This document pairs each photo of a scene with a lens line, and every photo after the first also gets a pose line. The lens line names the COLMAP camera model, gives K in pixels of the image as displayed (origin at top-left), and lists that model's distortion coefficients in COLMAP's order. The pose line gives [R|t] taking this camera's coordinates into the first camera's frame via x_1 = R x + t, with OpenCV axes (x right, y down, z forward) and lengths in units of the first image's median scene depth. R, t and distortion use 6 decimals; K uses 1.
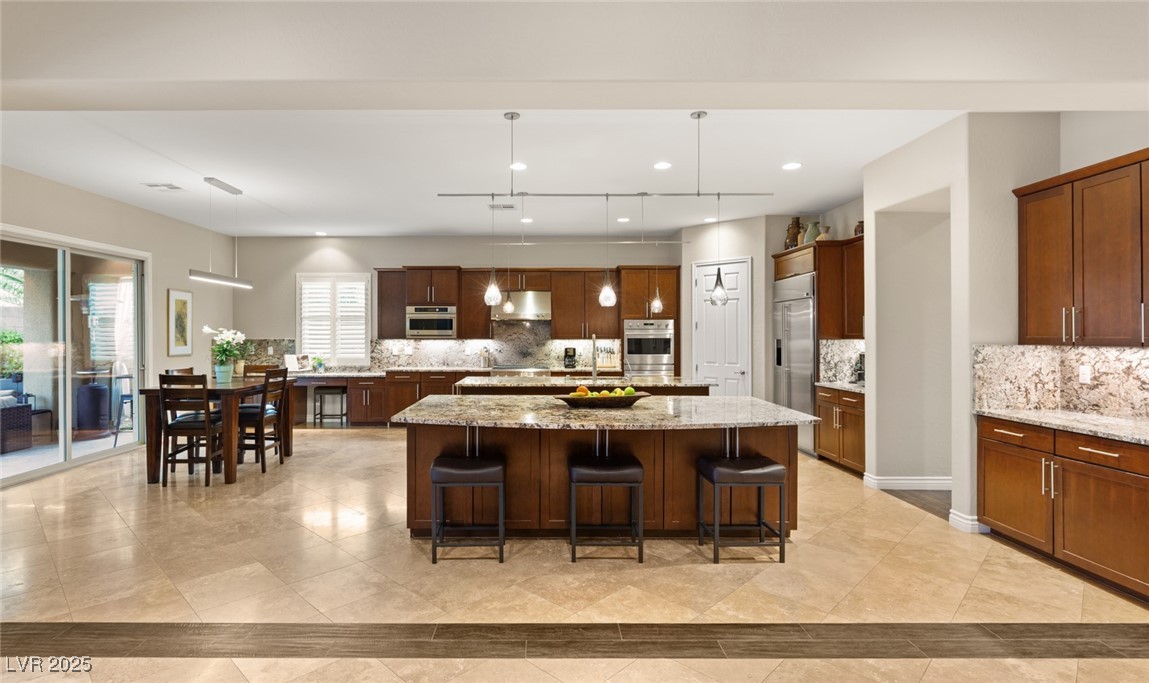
lens RADIAL K [[567.2, 0, 541.3], [0, 567.2, 330.4], [0, 0, 1]] dist [-0.000348, -0.000434]
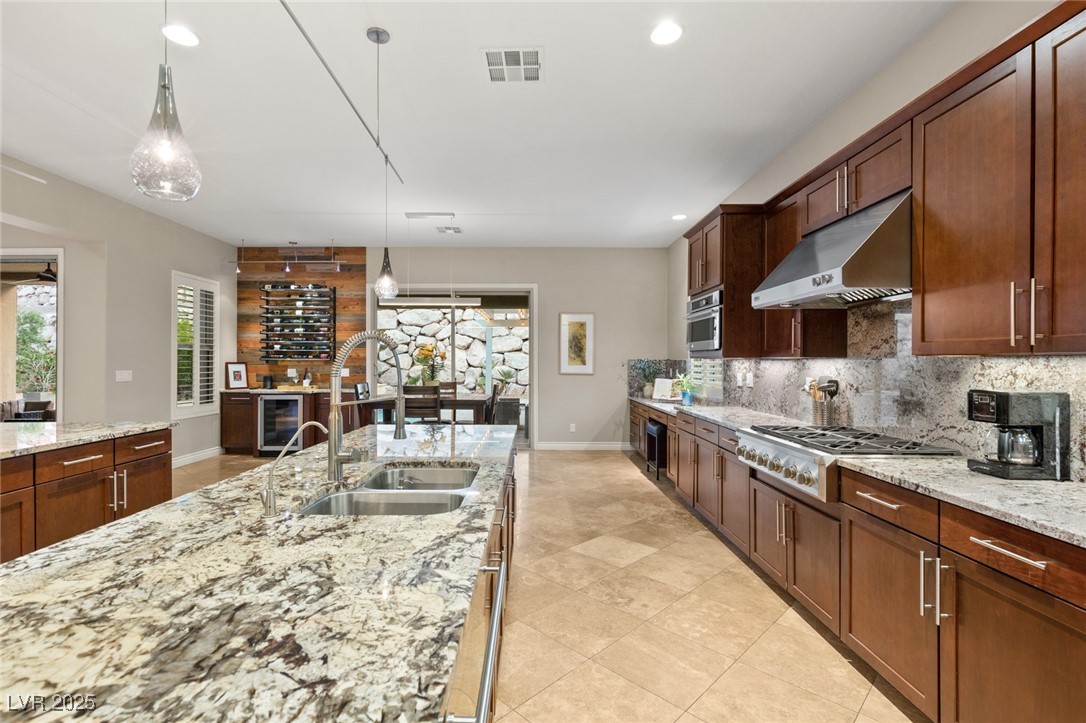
lens RADIAL K [[495.6, 0, 537.8], [0, 495.6, 360.6], [0, 0, 1]] dist [0.011793, -0.003997]
pose [[0.007717, -0.001189, -0.999970, 0.300190], [0.003268, 0.999994, -0.001164, 0.019793], [0.999965, -0.003259, 0.007721, 0.914208]]
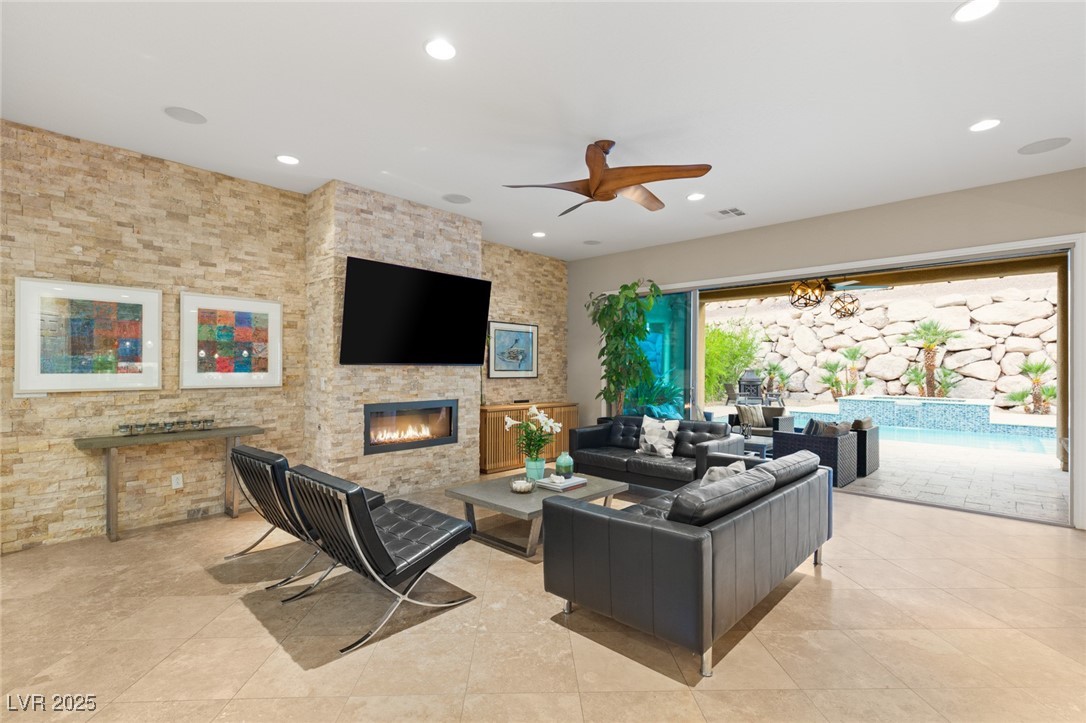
lens RADIAL K [[495.6, 0, 539.3], [0, 495.6, 365.9], [0, 0, 1]] dist [0.011793, -0.003997]
pose [[-0.679380, -0.005248, -0.733768, 0.435085], [-0.000590, 0.999978, -0.006605, 0.014038], [0.733787, -0.004054, -0.679368, 0.236520]]
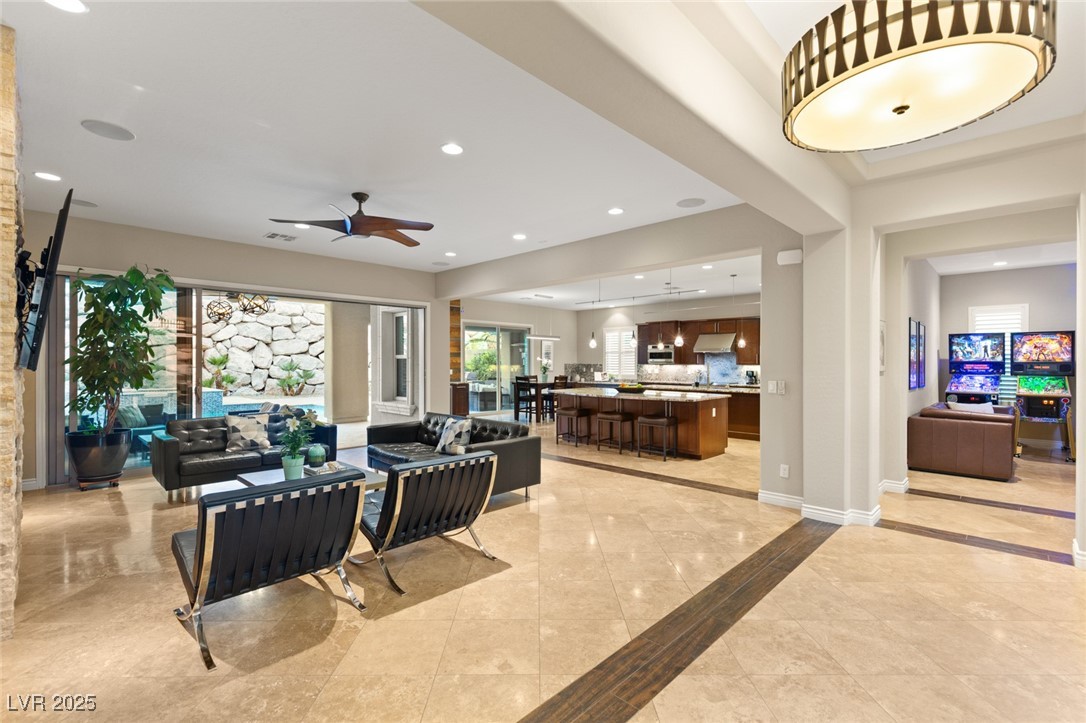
lens RADIAL K [[495.6, 0, 546.3], [0, 495.6, 361.9], [0, 0, 1]] dist [0.011793, -0.003997]
pose [[0.722227, 0.002073, -0.691653, 0.638366], [0.001341, 0.999989, 0.004398, 0.002005], [0.691655, -0.004104, 0.722217, -0.339102]]
